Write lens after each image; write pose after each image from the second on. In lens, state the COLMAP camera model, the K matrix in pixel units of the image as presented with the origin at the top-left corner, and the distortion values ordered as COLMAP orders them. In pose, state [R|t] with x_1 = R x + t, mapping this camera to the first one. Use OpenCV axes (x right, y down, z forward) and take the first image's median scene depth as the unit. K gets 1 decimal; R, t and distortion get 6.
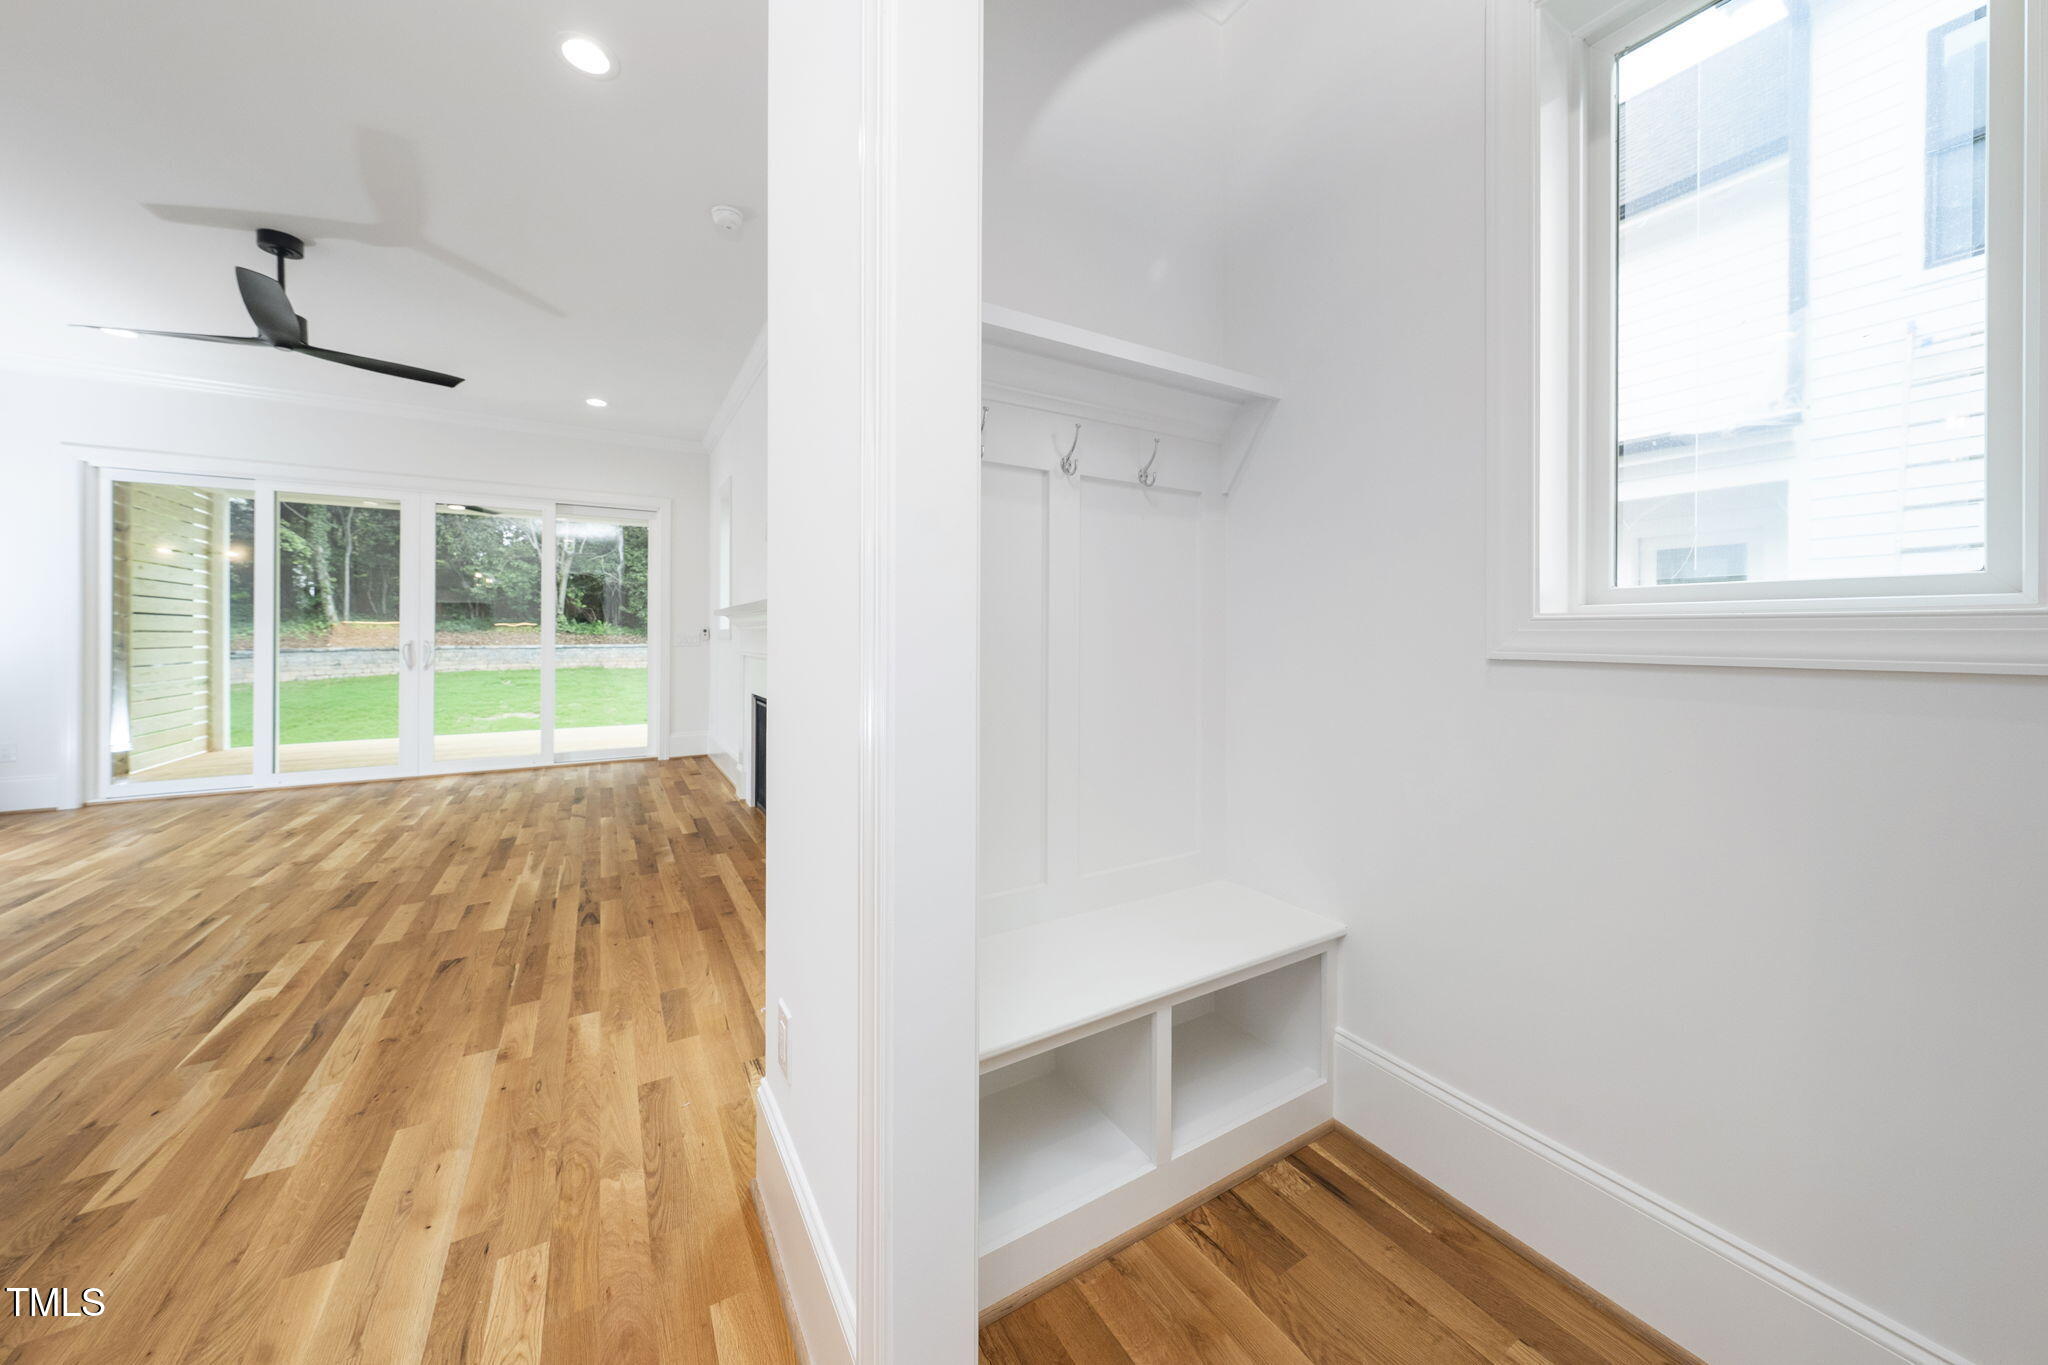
lens RADIAL K [[724.2, 0, 1036.6], [0, 724.2, 634.3], [0, 0, 1]] dist [-0.000379, -0.000062]
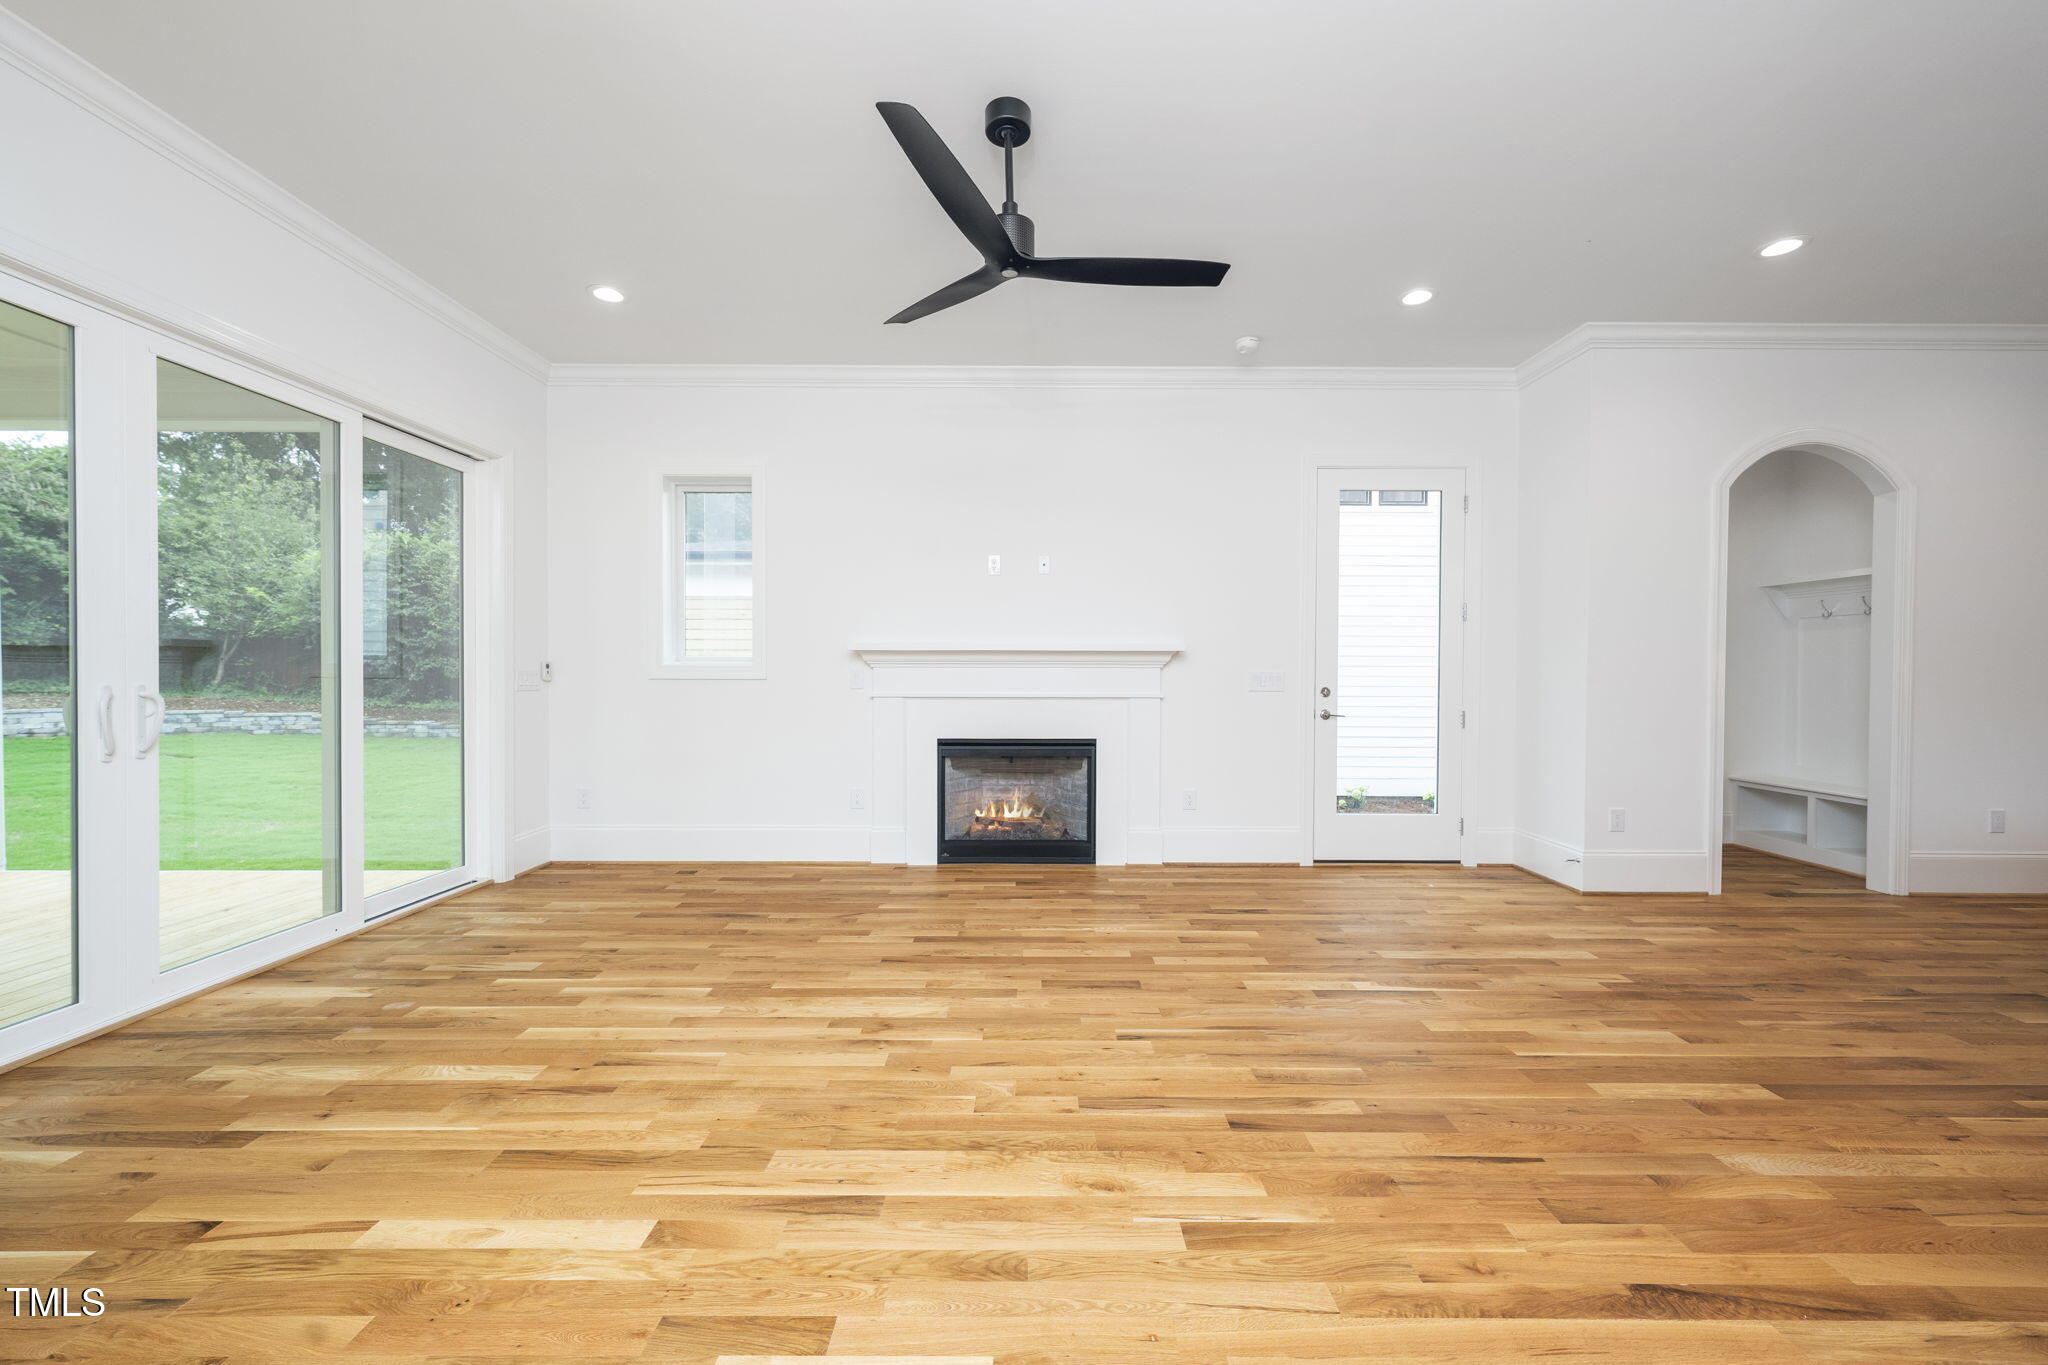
lens RADIAL K [[766.4, 0, 1028.3], [0, 766.4, 680.7], [0, 0, 1]] dist [-0.000930, -0.000050]
pose [[0.507522, -0.006290, 0.861616, -2.354565], [-0.001592, 0.999965, 0.008237, 0.001760], [-0.861637, -0.005552, 0.507494, 0.831462]]
